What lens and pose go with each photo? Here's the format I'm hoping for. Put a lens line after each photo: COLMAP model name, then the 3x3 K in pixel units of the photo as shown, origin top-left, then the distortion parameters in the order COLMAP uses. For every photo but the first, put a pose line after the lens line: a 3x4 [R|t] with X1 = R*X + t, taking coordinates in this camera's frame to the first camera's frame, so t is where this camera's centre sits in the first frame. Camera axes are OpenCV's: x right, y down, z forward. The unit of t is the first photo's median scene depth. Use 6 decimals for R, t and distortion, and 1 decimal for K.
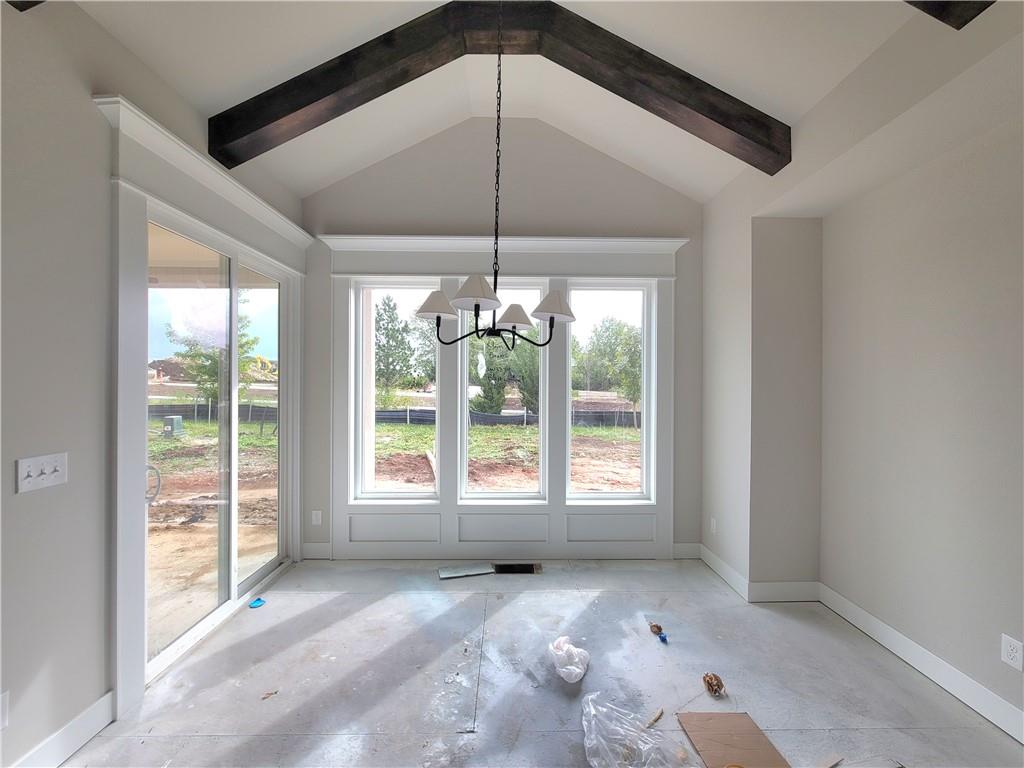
lens RADIAL K [[416.0, 0, 516.2], [0, 416.0, 381.1], [0, 0, 1]] dist [-0.006806, -0.000019]
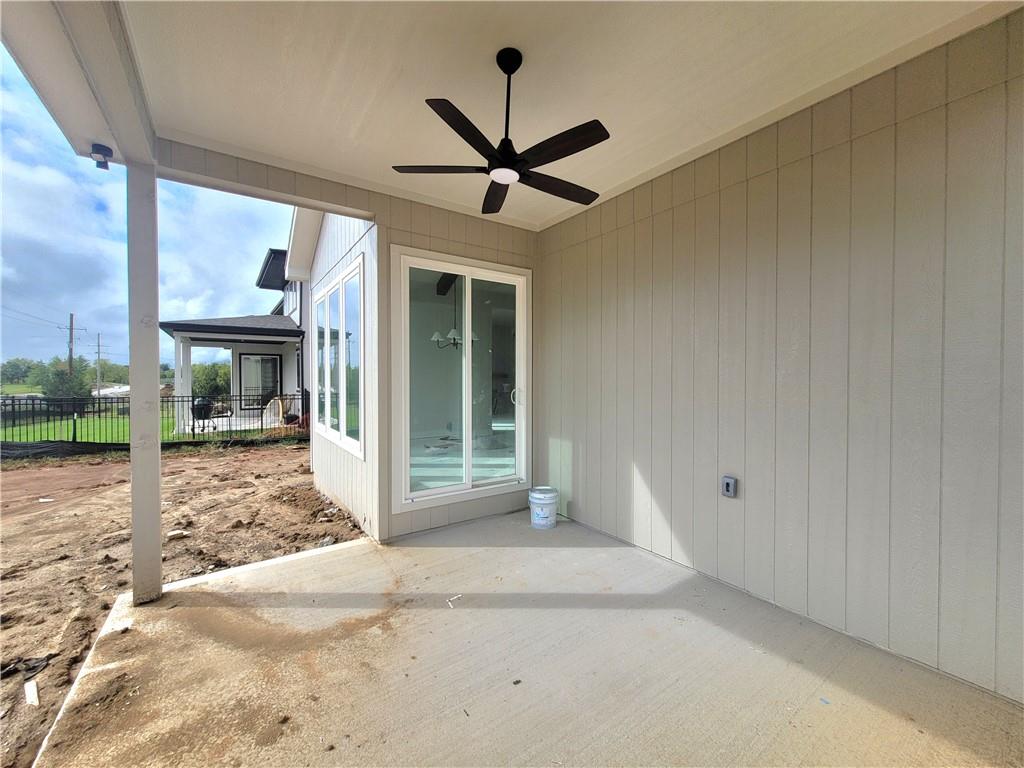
lens RADIAL K [[416.0, 0, 511.9], [0, 416.0, 382.2], [0, 0, 1]] dist [-0.006806, -0.000019]
pose [[-0.551215, -0.011496, 0.834284, -1.305621], [-0.004664, 0.999932, 0.010697, 0.060874], [-0.834350, 0.002005, -0.551231, 1.057193]]
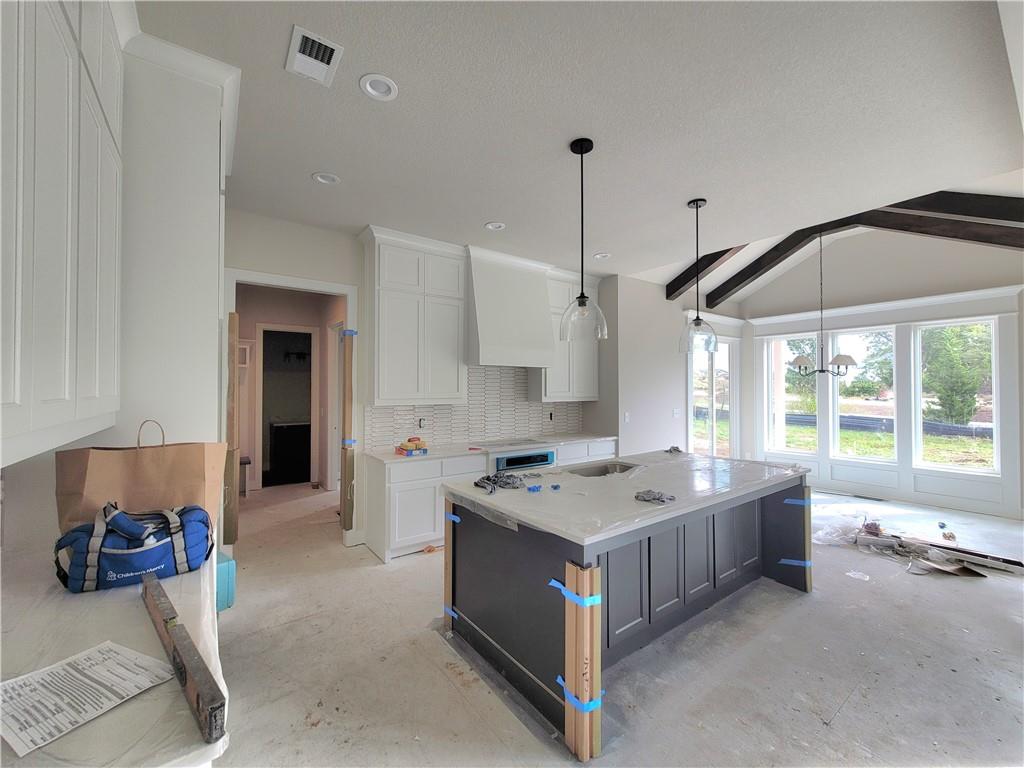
lens RADIAL K [[416.0, 0, 510.9], [0, 416.0, 384.8], [0, 0, 1]] dist [-0.006806, -0.000019]
pose [[0.574500, -0.013437, -0.818394, 0.525974], [0.007622, 0.999910, -0.011067, -0.009560], [0.818469, 0.000120, 0.574550, -1.129741]]
